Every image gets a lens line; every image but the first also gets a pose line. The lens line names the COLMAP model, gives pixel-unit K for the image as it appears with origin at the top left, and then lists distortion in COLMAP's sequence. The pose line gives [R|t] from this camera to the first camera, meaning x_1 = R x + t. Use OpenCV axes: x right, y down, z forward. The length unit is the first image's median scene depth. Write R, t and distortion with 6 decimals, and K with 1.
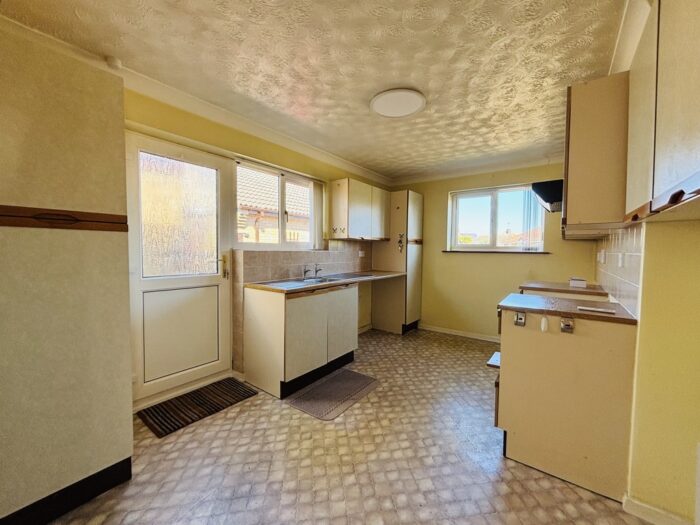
lens RADIAL K [[281.8, 0, 350.8], [0, 281.8, 261.4], [0, 0, 1]] dist [-0.000938, 0.000506]
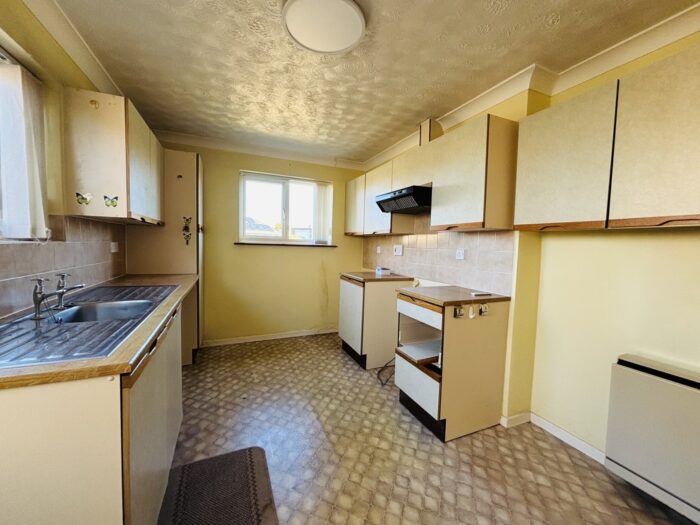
lens RADIAL K [[281.8, 0, 350.5], [0, 281.8, 261.6], [0, 0, 1]] dist [-0.000938, 0.000506]
pose [[0.490330, -0.048351, 0.870195, -0.253318], [0.012685, 0.998750, 0.048346, -0.022356], [-0.871445, -0.012667, 0.490331, 0.386520]]
